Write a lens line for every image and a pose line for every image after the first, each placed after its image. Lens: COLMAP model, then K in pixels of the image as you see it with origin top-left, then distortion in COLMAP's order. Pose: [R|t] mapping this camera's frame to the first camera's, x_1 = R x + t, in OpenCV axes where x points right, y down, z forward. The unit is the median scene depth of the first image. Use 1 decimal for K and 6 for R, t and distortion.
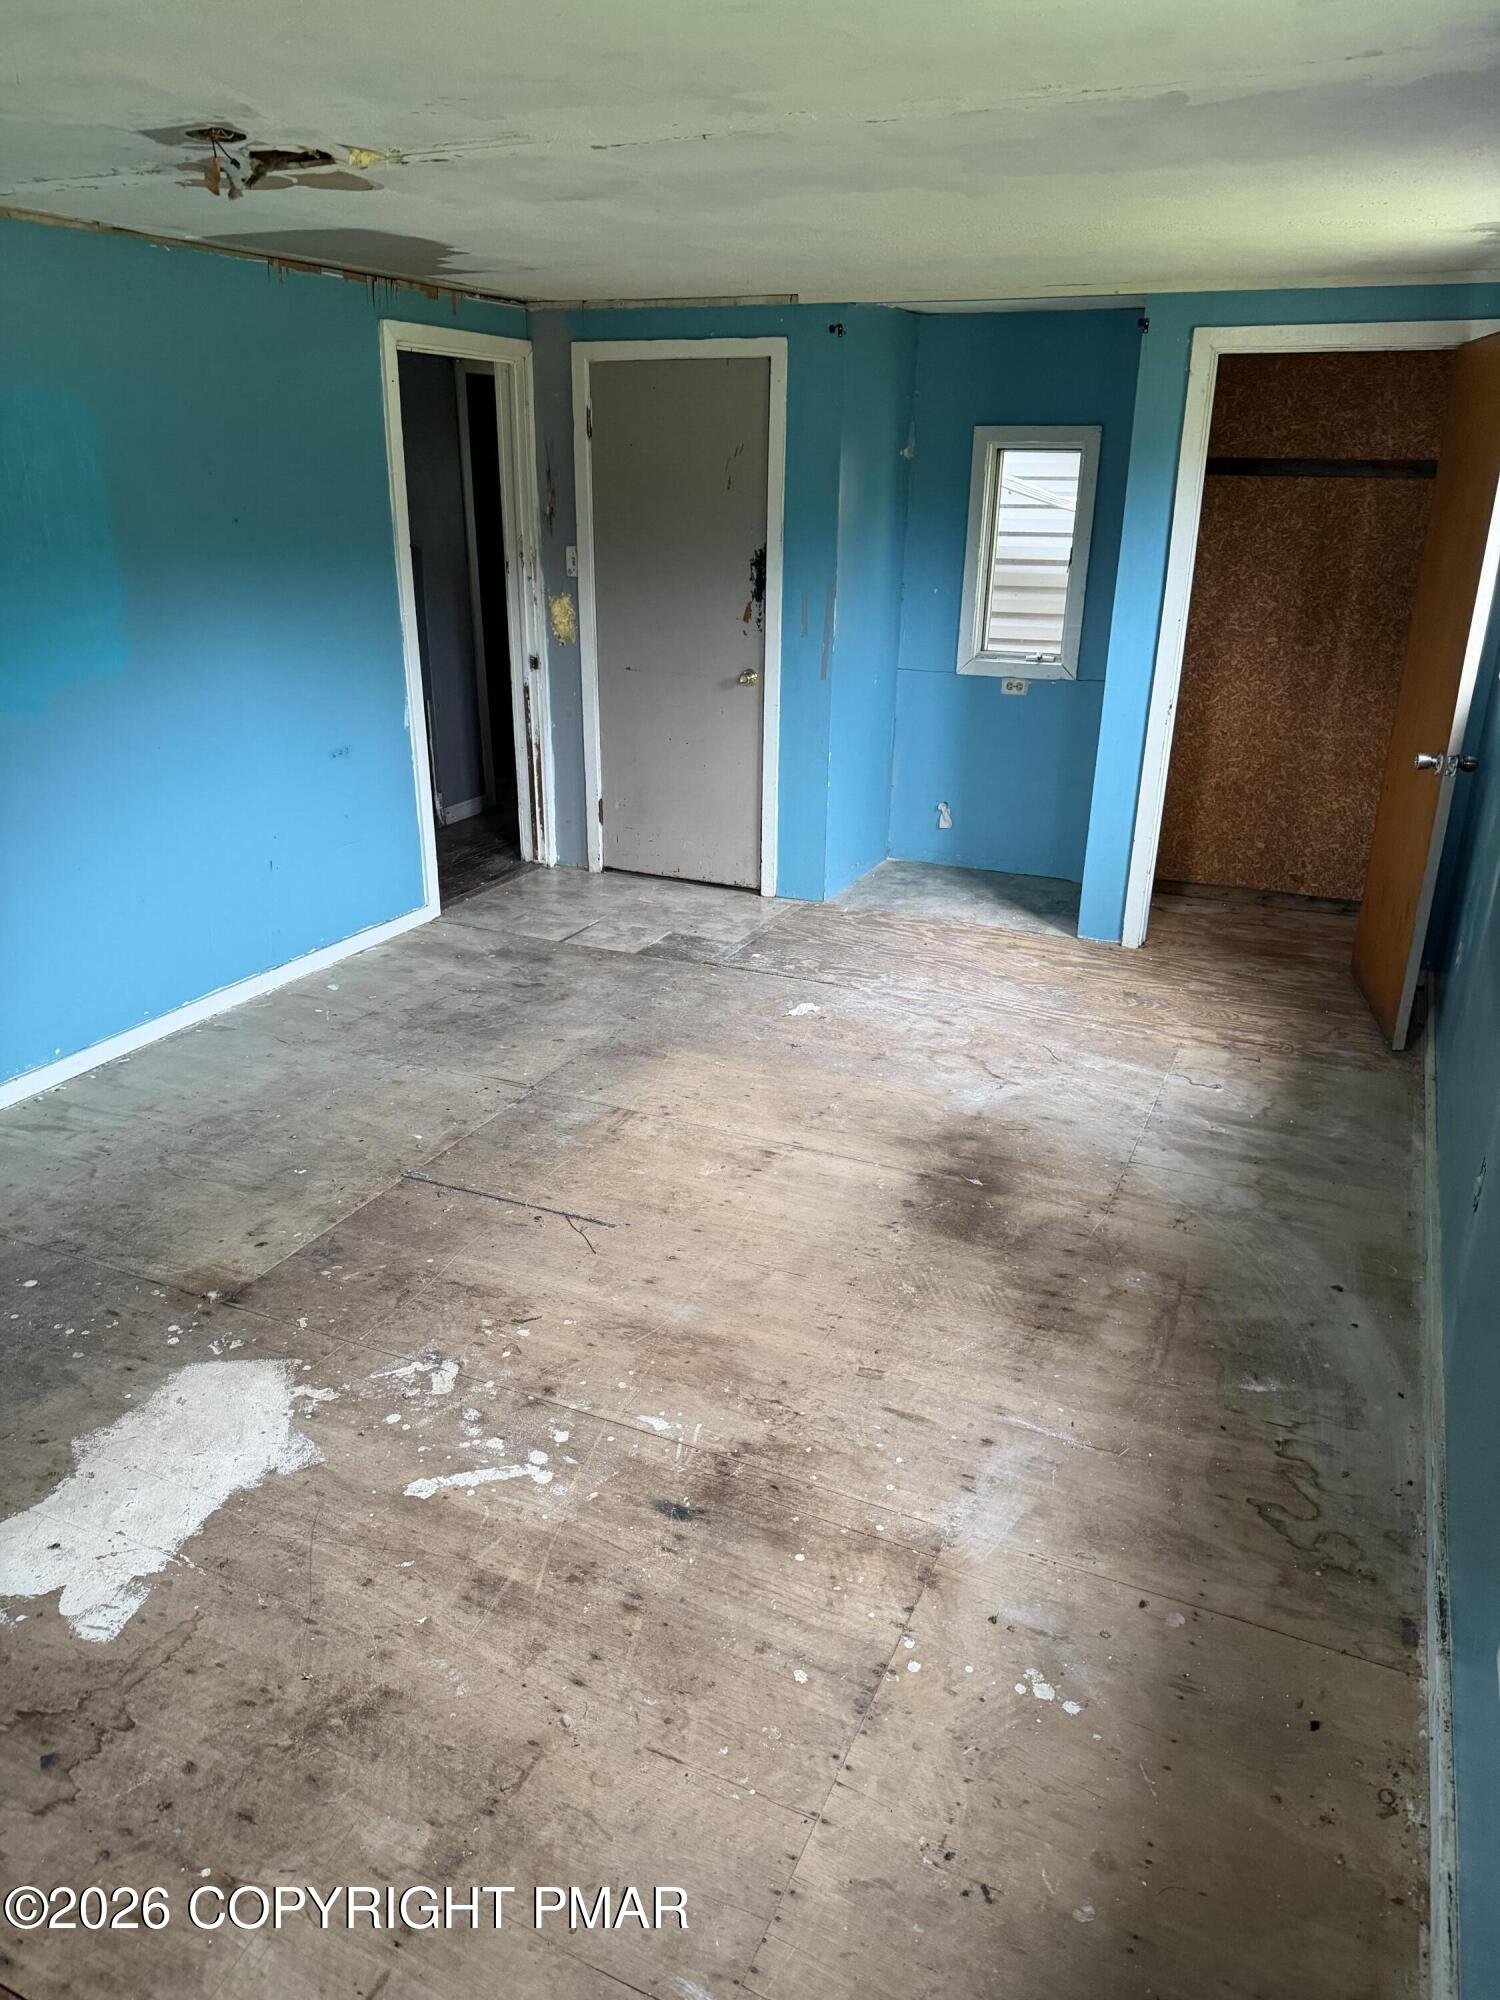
lens RADIAL K [[1387.3, 0, 753.1], [0, 1387.3, 1001.4], [0, 0, 1]] dist [0.058364, -0.054308]
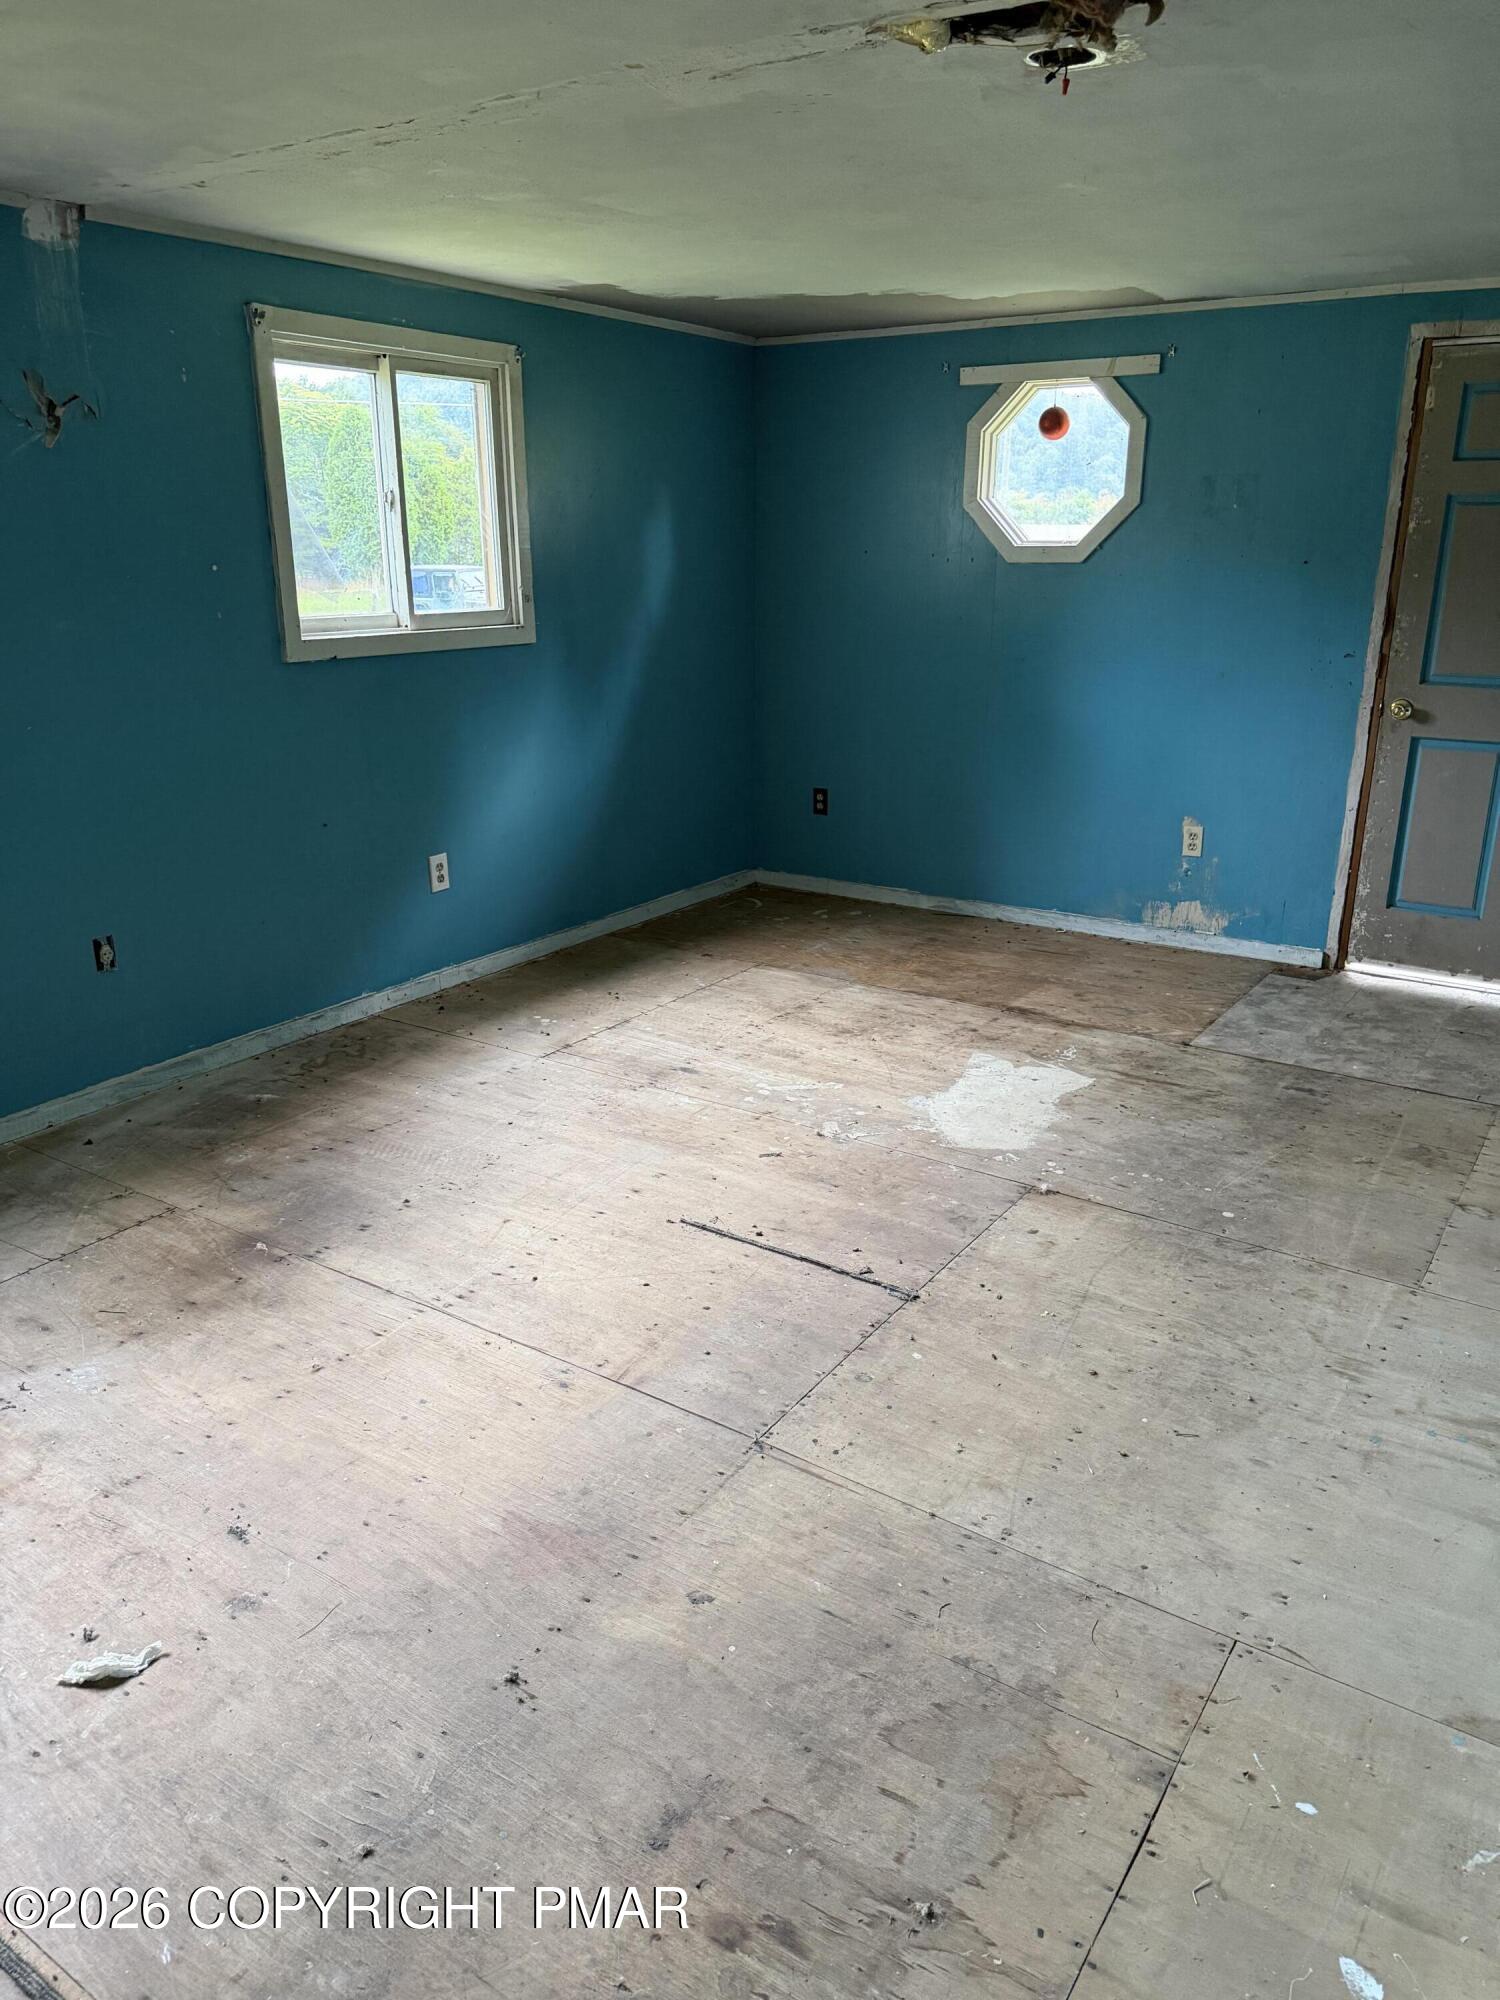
lens RADIAL K [[1387.3, 0, 752.4], [0, 1387.3, 1000.5], [0, 0, 1]] dist [0.058364, -0.054308]
pose [[-0.985341, -0.068518, 0.156233, -0.338417], [0.045431, 0.777340, 0.627438, -0.662366], [-0.164437, 0.625338, -0.762832, 1.910690]]
